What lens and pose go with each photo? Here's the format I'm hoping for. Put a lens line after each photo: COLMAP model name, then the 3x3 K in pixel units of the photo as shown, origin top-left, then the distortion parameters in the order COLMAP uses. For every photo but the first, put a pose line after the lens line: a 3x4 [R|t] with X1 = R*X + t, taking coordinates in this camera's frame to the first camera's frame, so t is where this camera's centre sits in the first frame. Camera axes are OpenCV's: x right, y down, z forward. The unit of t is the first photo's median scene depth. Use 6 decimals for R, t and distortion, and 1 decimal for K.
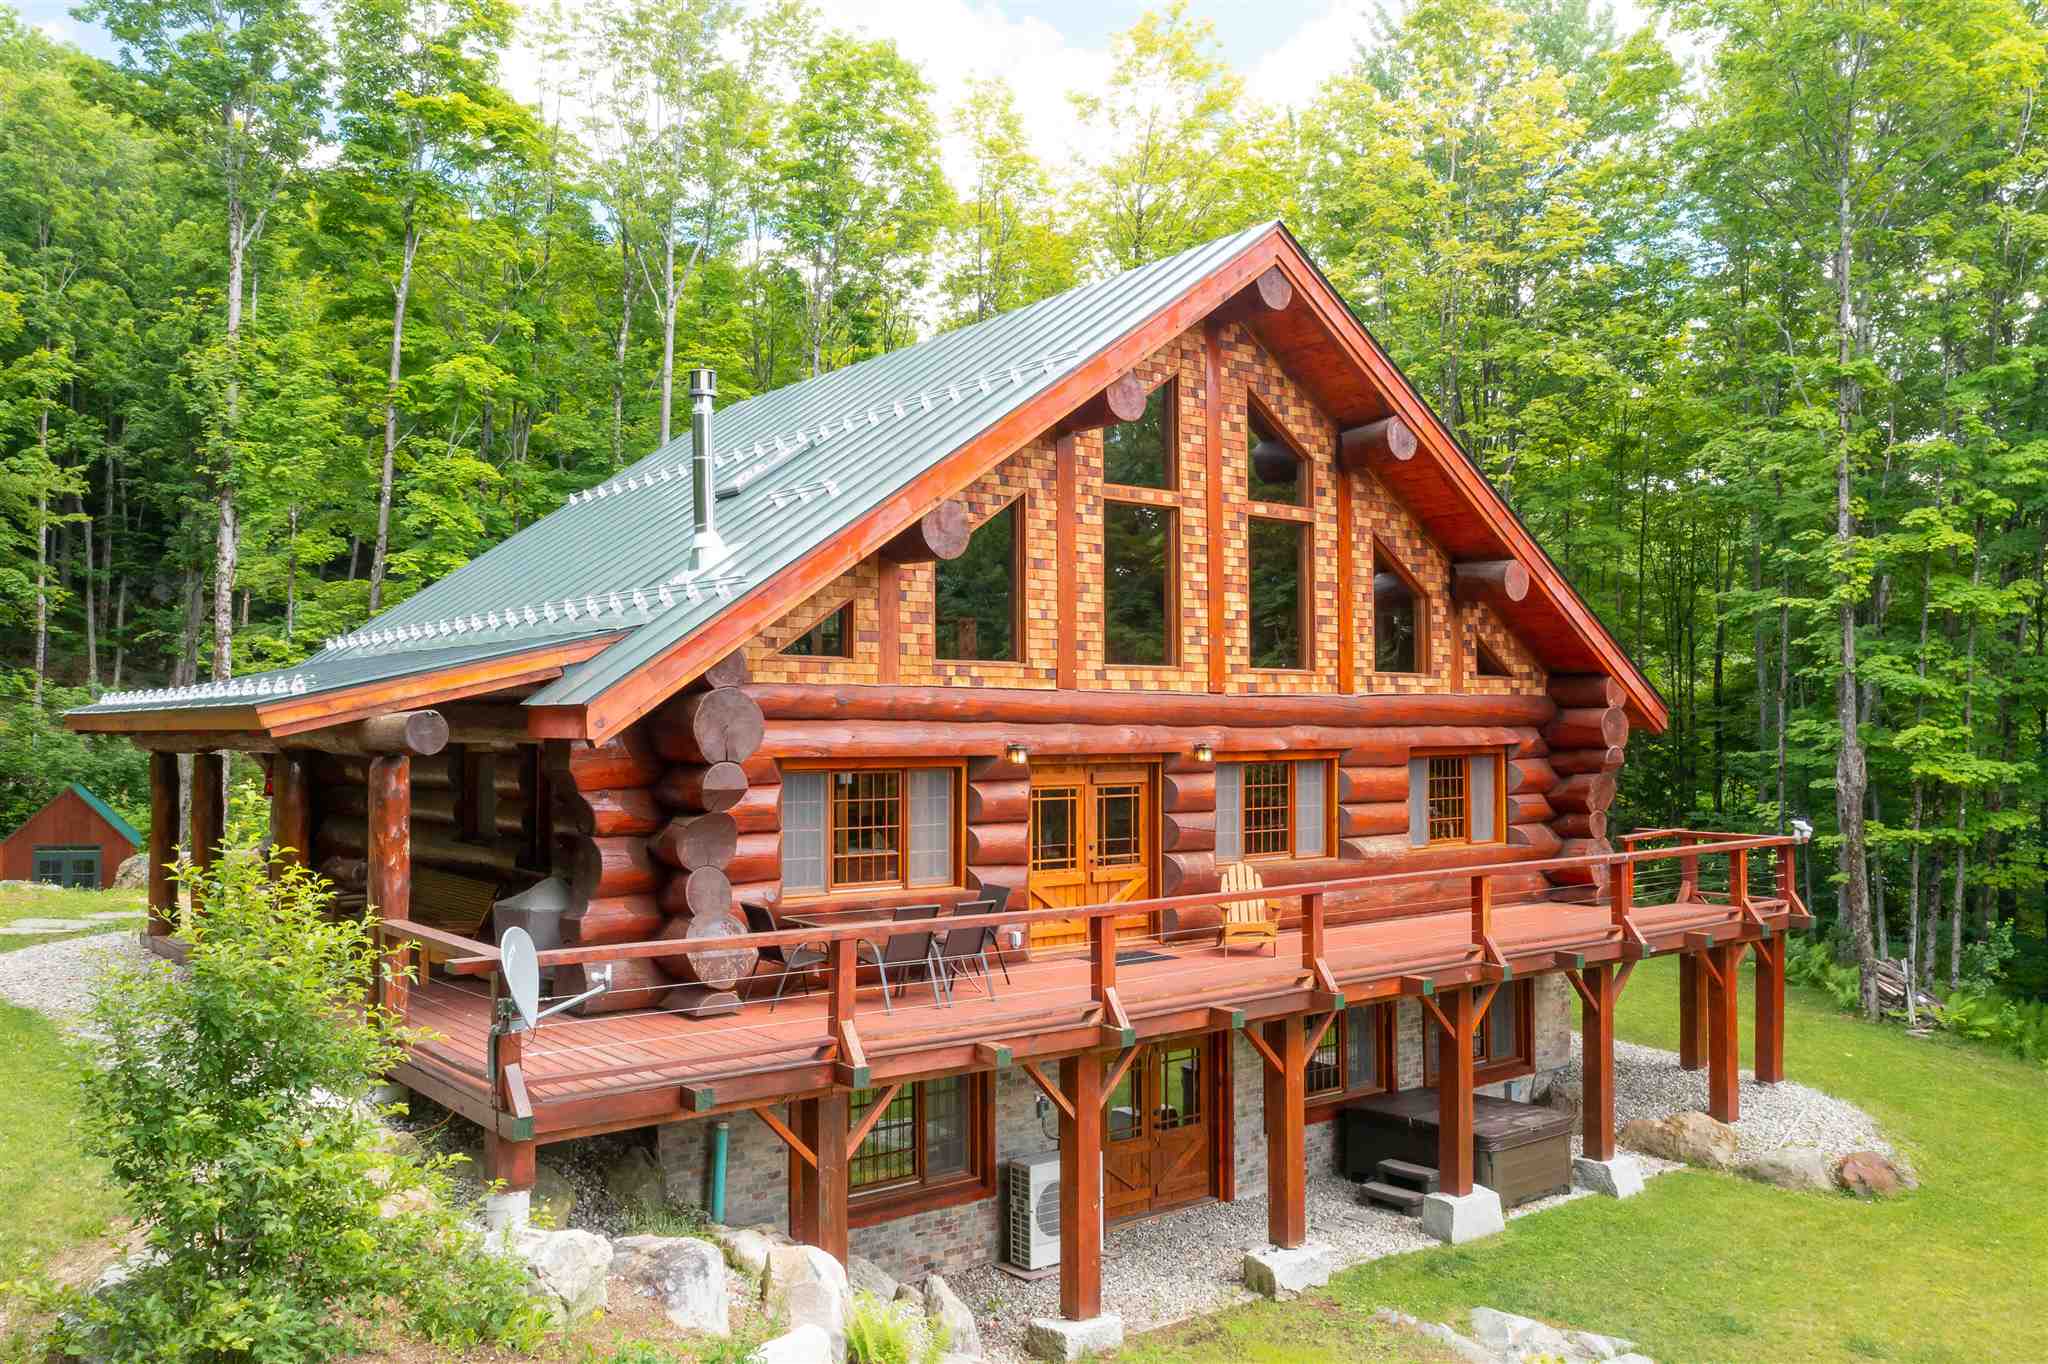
lens RADIAL K [[1658.2, 0, 1024.0], [0, 1658.2, 682.0], [0, 0, 1]] dist [-0.006376, -0.004028]
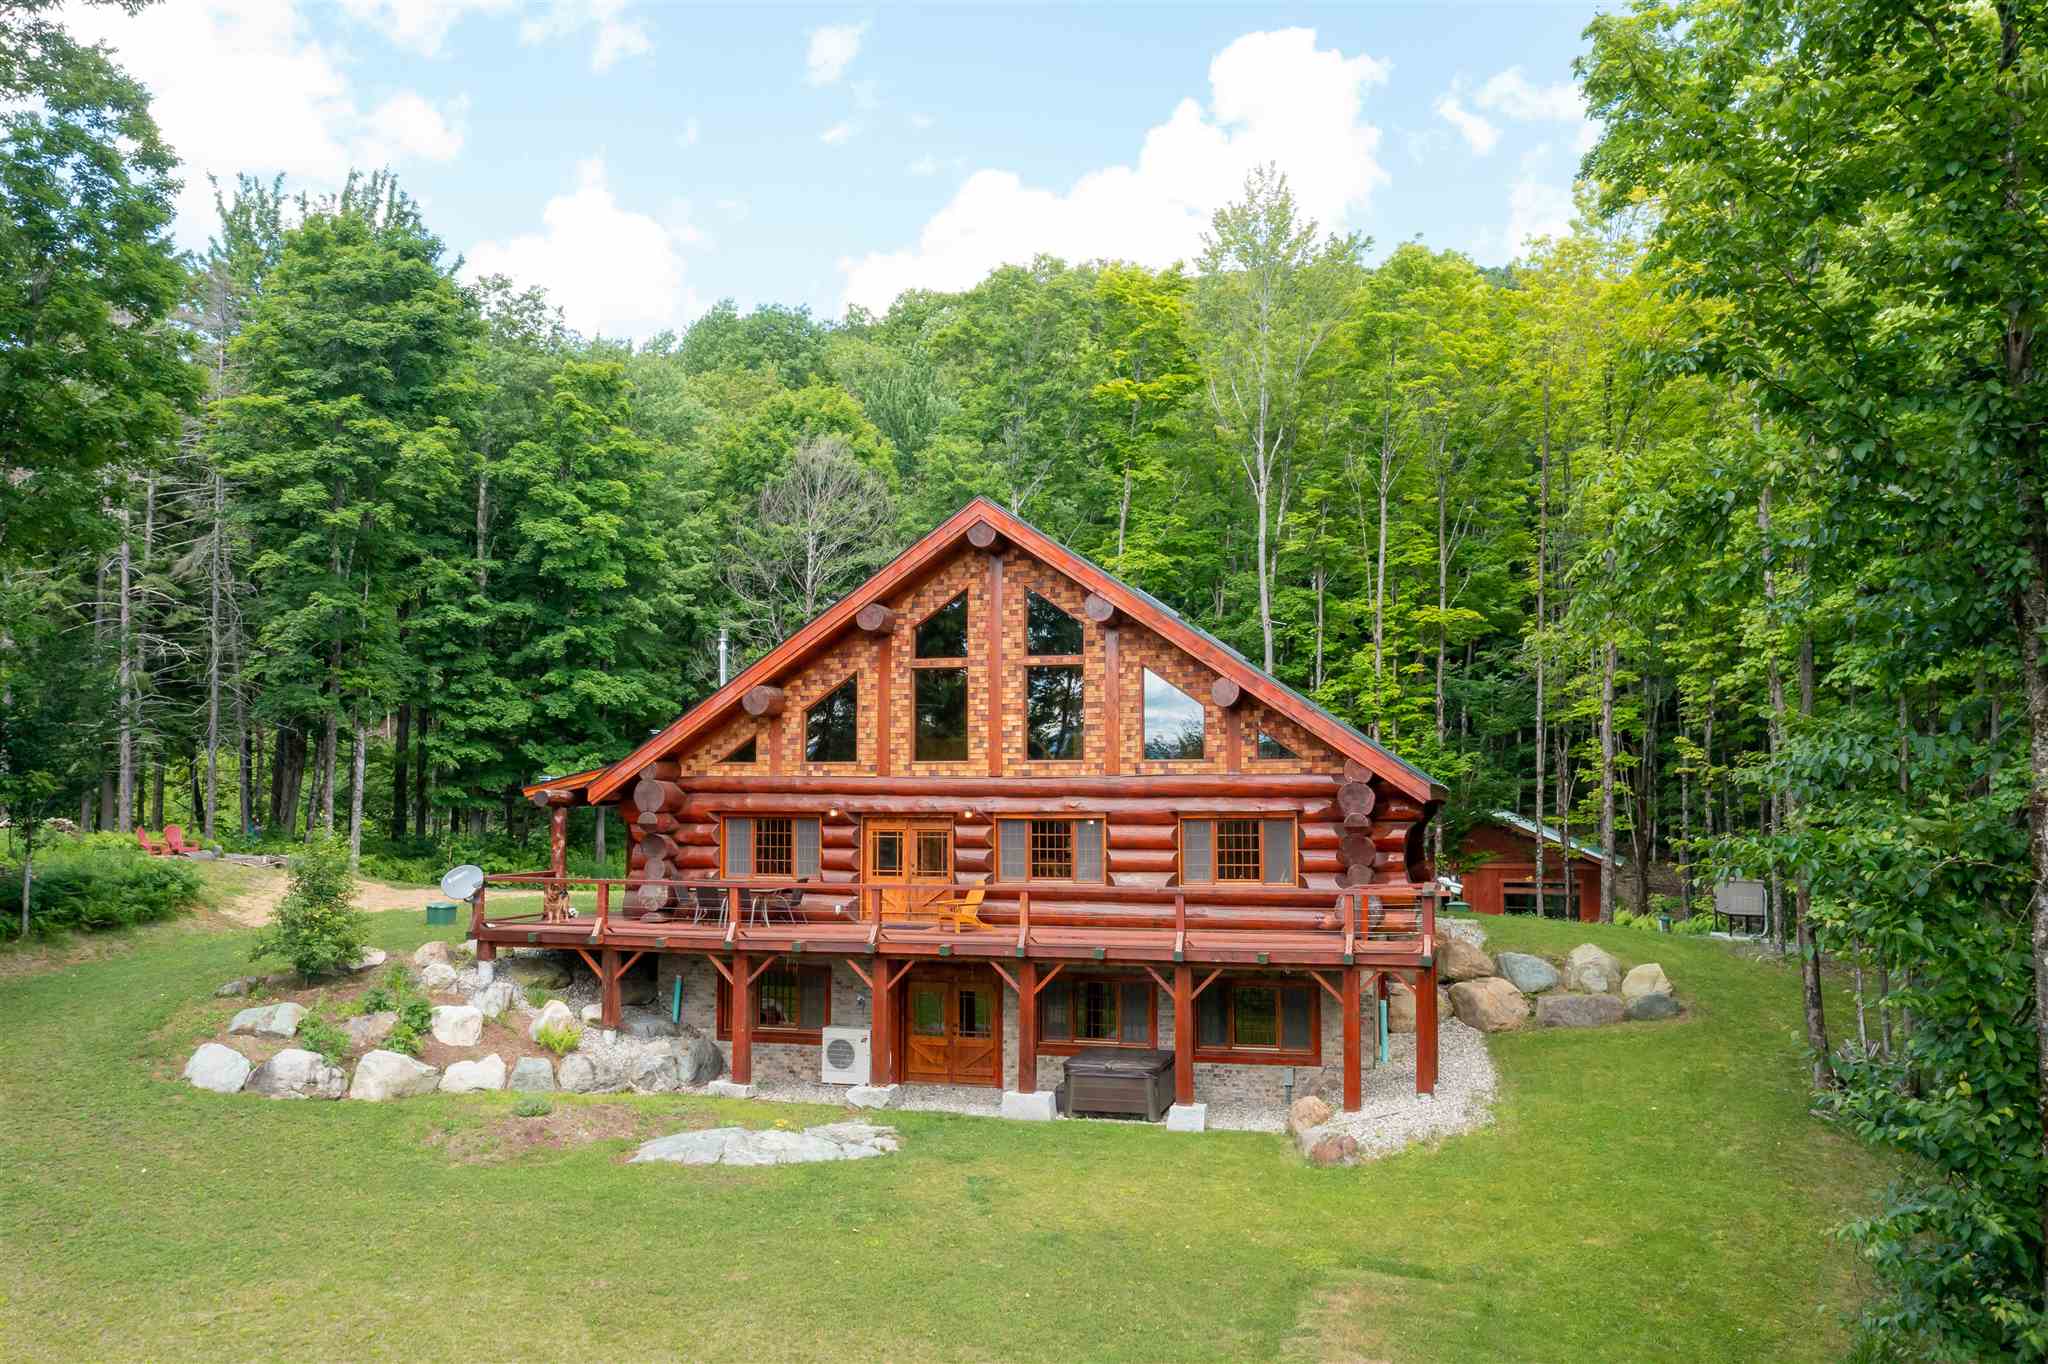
lens RADIAL K [[1658.2, 0, 1024.0], [0, 1658.2, 682.0], [0, 0, 1]] dist [-0.006376, -0.004028]
pose [[0.579863, -0.053189, -0.812976, 1.548048], [0.020868, 0.998509, -0.050443, -0.003692], [0.814446, 0.012284, 0.580109, 0.069088]]
